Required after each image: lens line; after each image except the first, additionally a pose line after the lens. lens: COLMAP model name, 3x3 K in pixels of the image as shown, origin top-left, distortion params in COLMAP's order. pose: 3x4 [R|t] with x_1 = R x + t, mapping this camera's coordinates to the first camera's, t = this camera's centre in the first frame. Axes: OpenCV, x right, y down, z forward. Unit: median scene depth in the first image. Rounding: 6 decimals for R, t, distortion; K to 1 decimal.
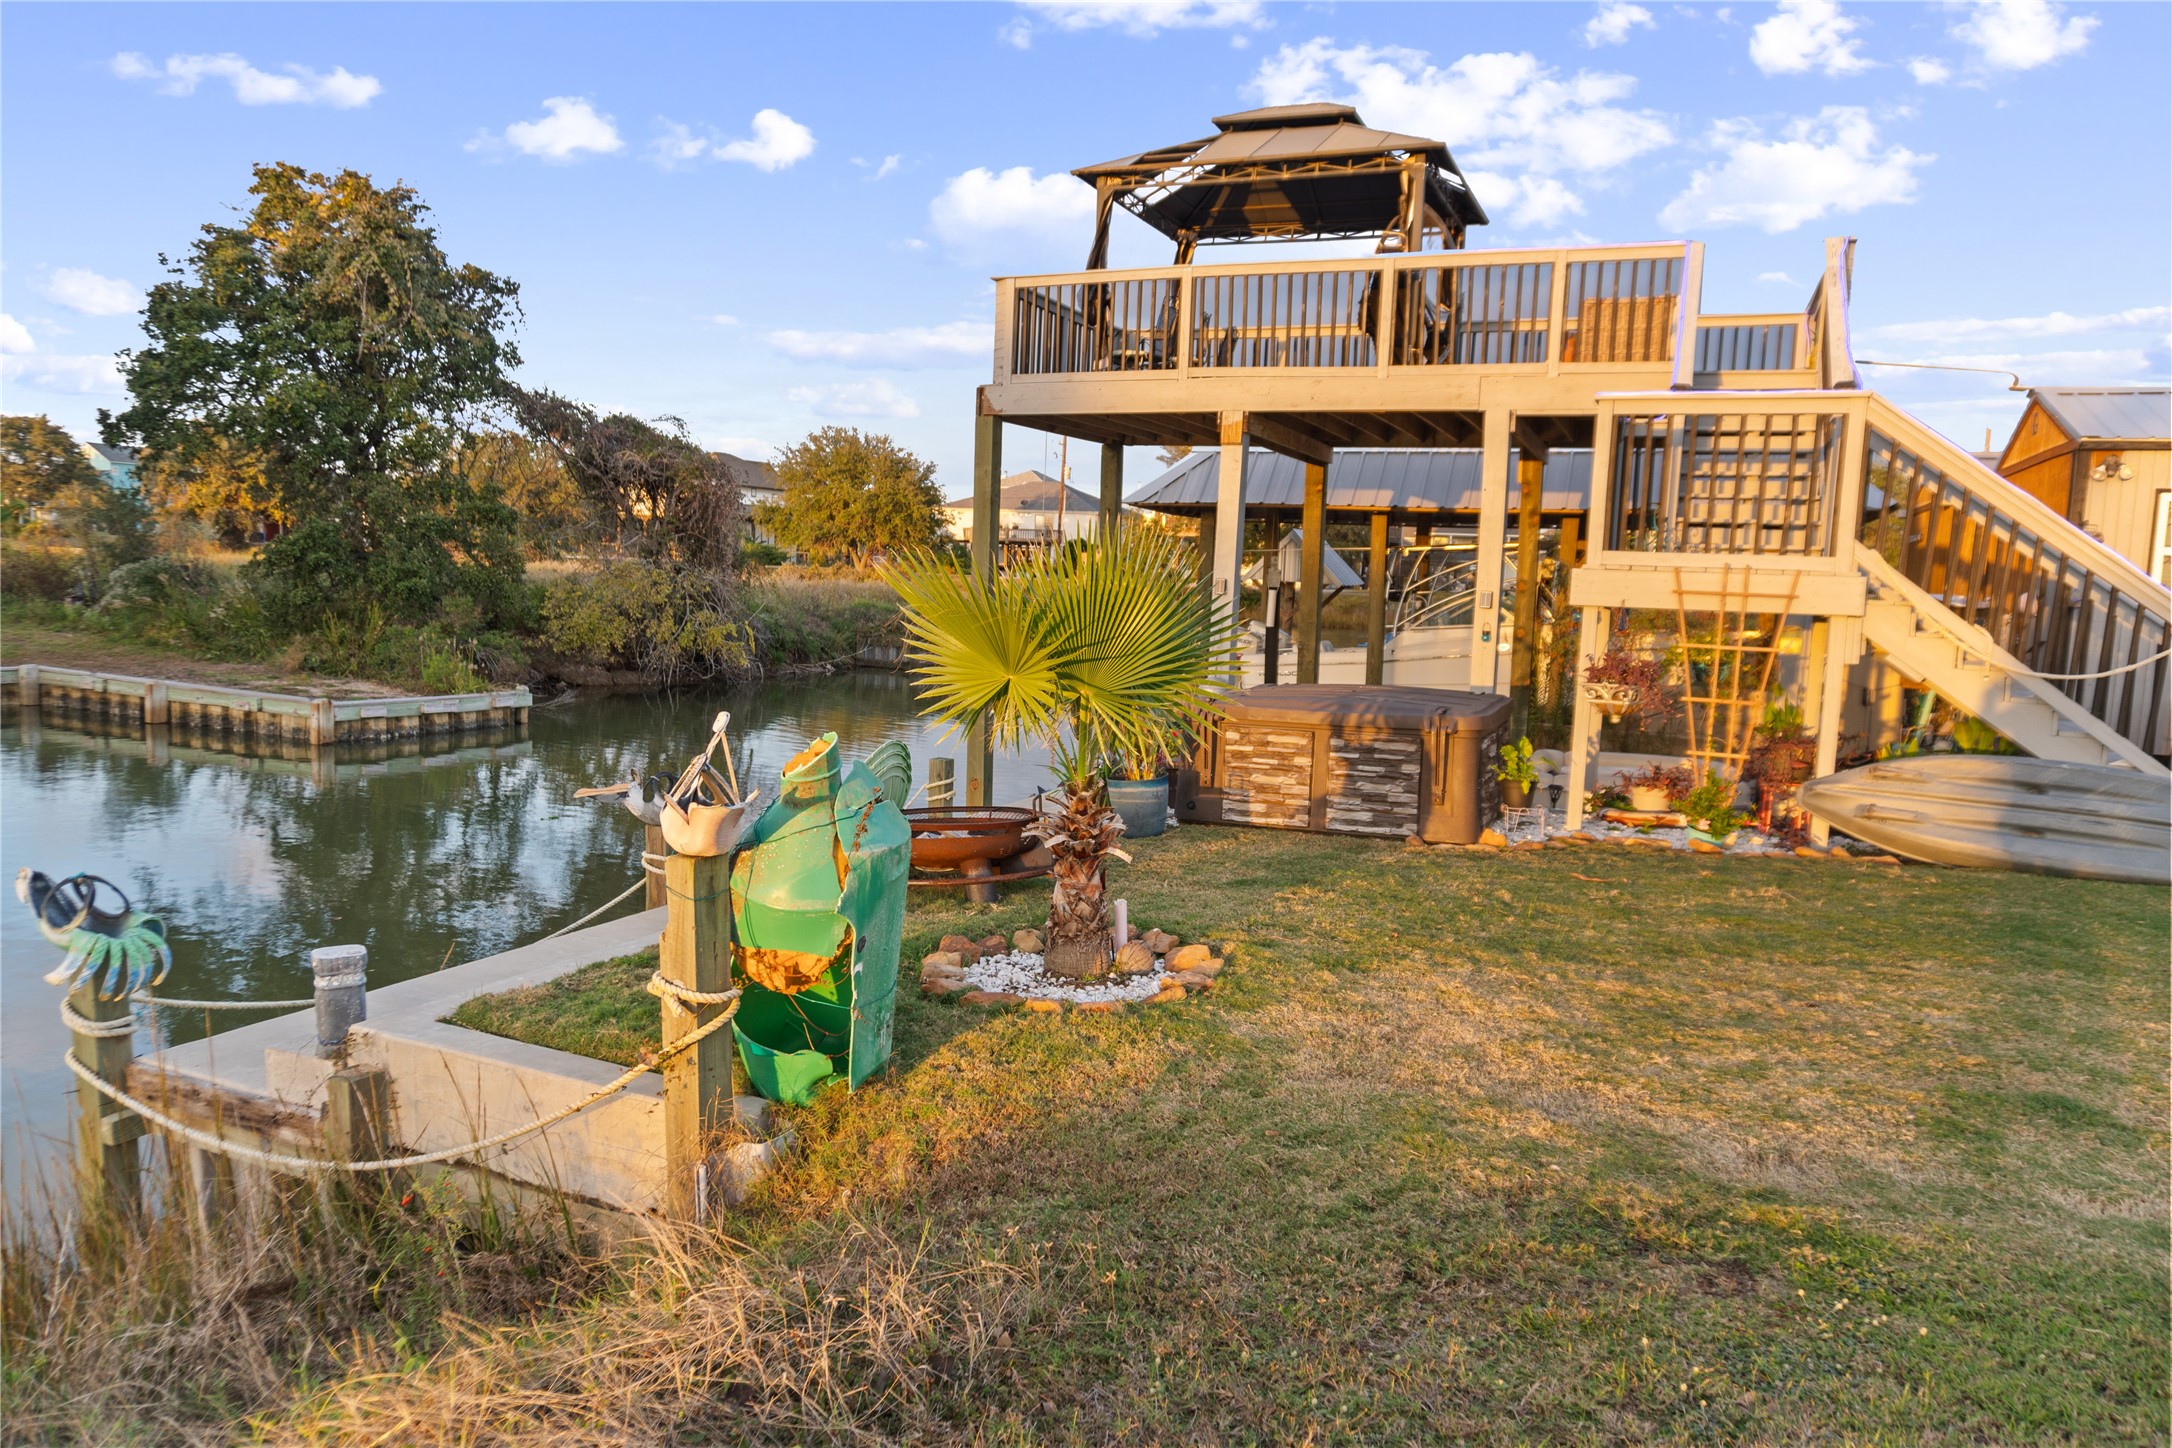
lens RADIAL K [[1415.3, 0, 1086.6], [0, 1415.3, 689.5], [0, 0, 1]] dist [0.005189, -0.038142]
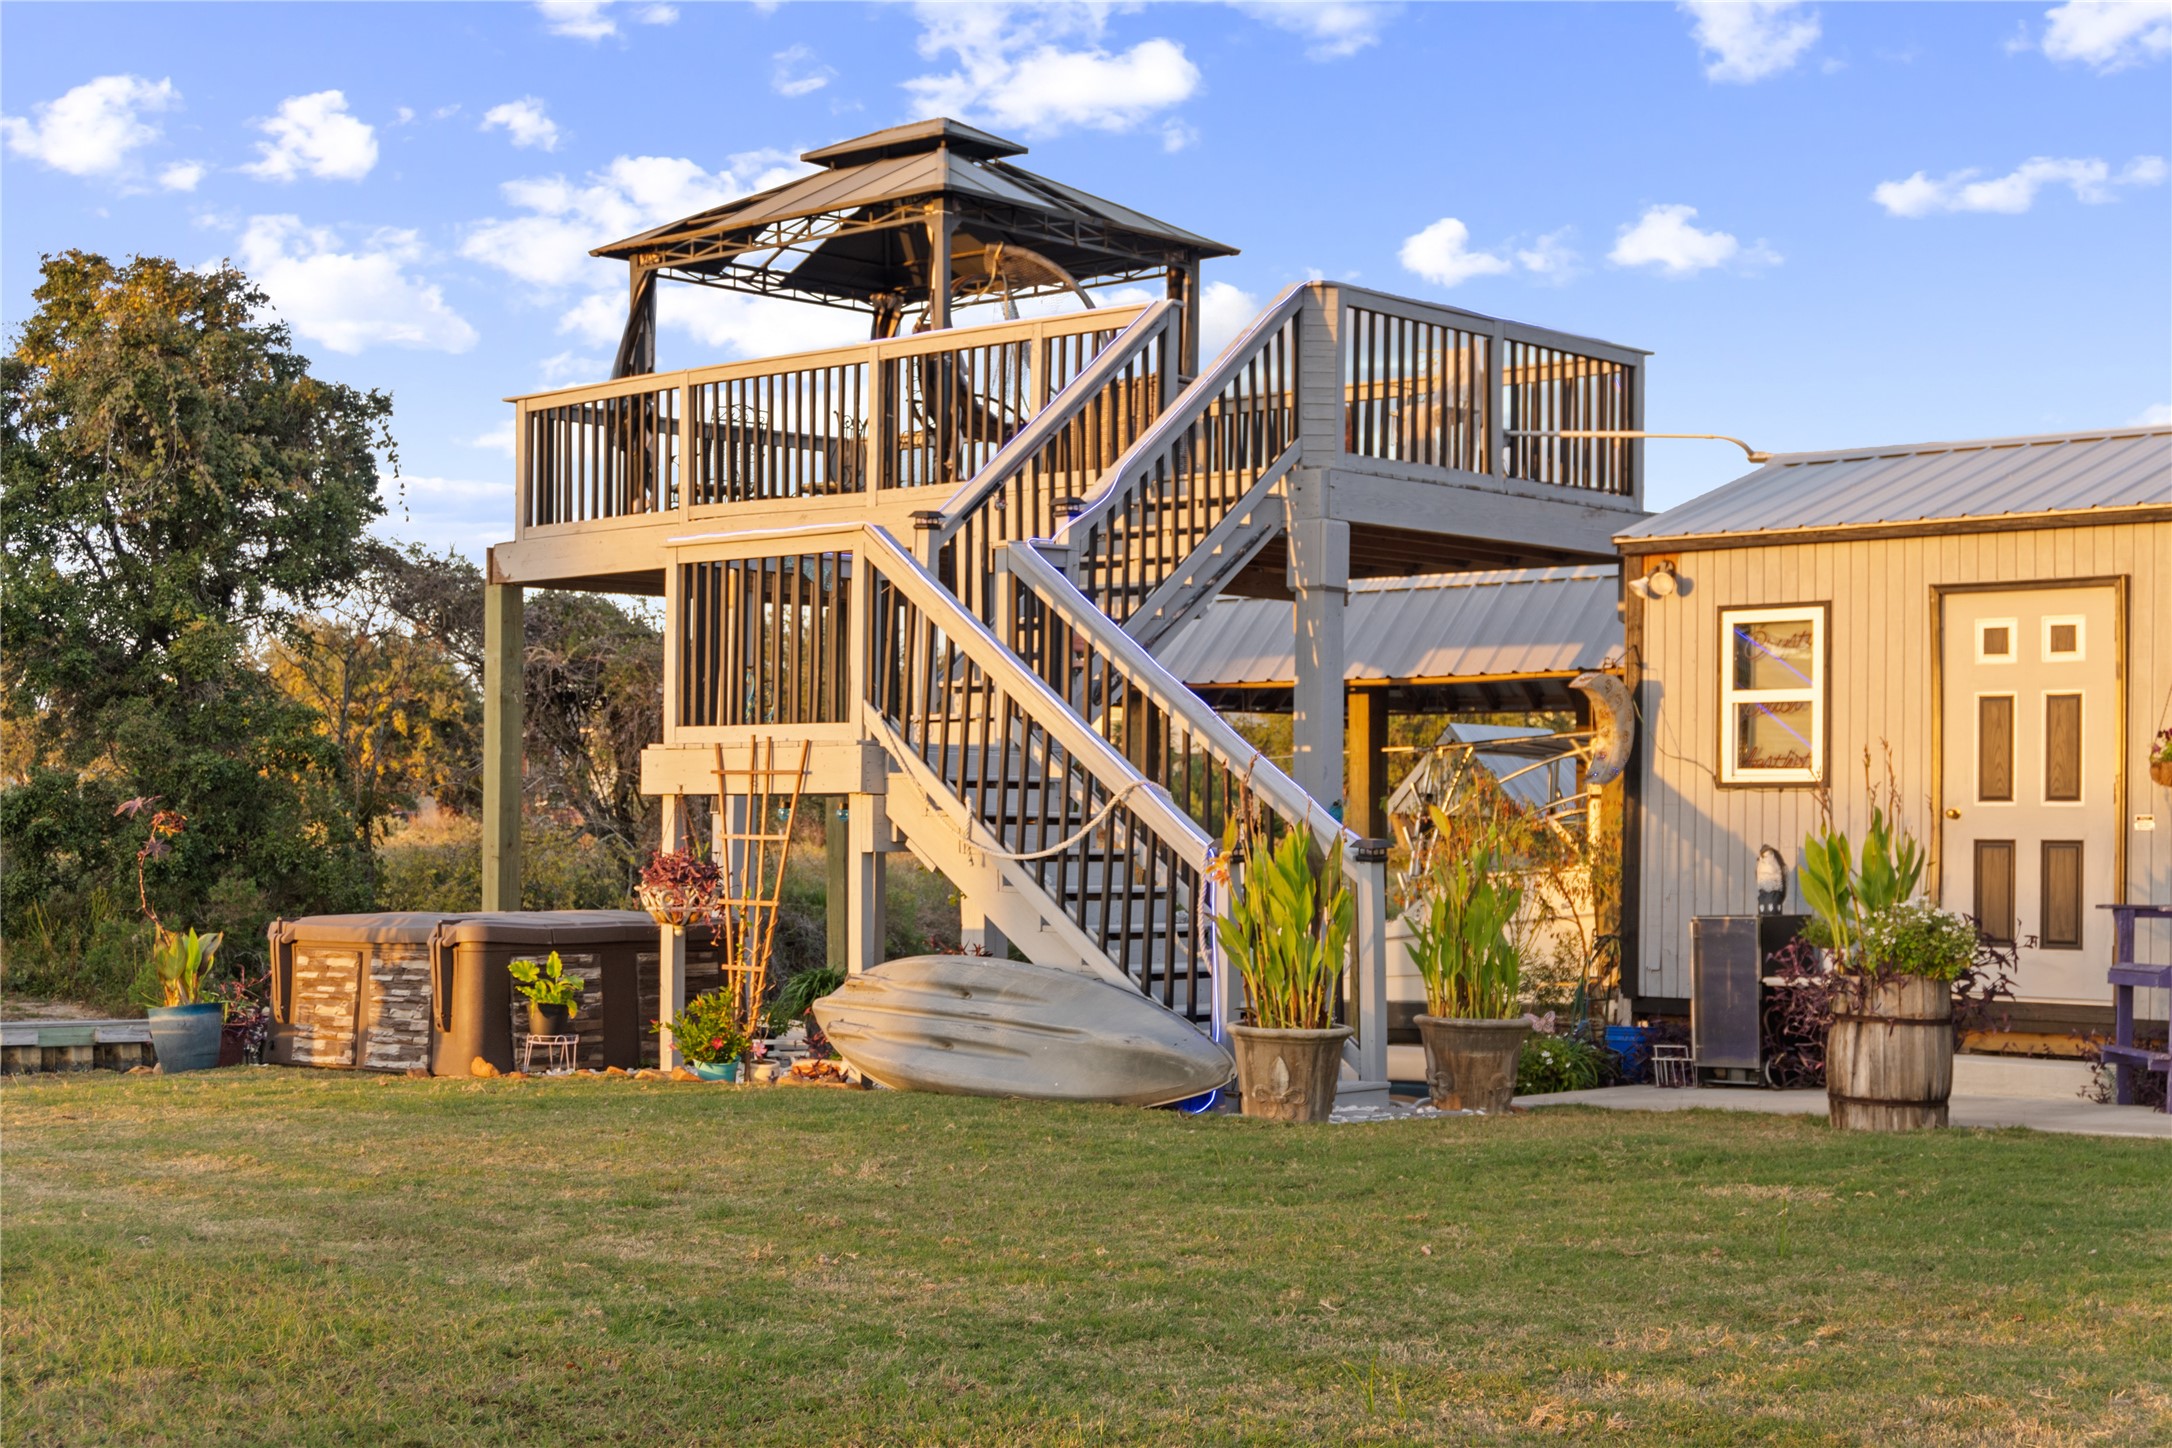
lens RADIAL K [[3098.8, 0, 1086.0], [0, 3098.8, 724.0], [0, 0, 1]] dist [-0.040796, 0.037425]
pose [[0.938164, -0.038778, -0.344012, 0.830149], [-0.006610, 0.991519, -0.129795, 0.090587], [0.346128, 0.124043, 0.929951, -0.403543]]
